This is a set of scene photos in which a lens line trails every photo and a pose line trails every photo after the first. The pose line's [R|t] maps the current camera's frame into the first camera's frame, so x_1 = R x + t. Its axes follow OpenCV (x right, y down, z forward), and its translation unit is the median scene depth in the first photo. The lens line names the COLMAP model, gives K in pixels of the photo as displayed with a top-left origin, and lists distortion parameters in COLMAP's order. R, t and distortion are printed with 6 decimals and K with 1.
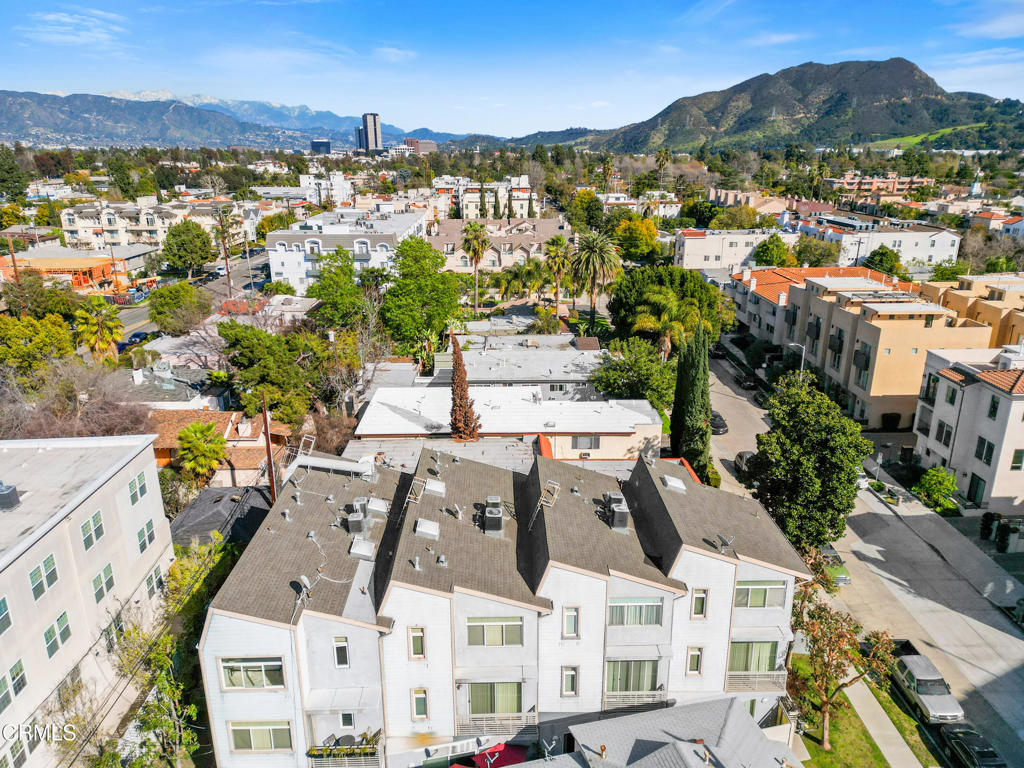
lens RADIAL K [[701.7, 0, 512.0], [0, 701.7, 384.0], [0, 0, 1]] dist [0.004969, 0.001022]
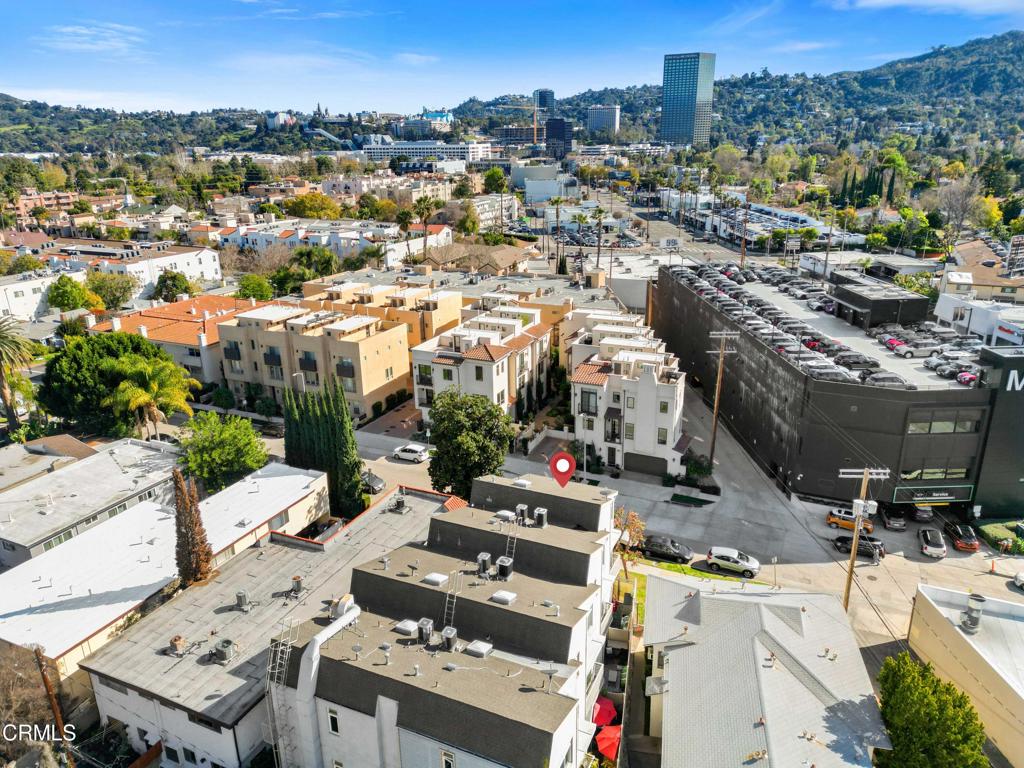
lens RADIAL K [[701.7, 0, 512.0], [0, 701.7, 384.0], [0, 0, 1]] dist [0.004969, 0.001022]
pose [[0.417465, -0.290401, 0.861040, -0.213821], [0.292302, 0.940113, 0.175350, -0.068712], [-0.860397, 0.178481, 0.477349, 0.079562]]
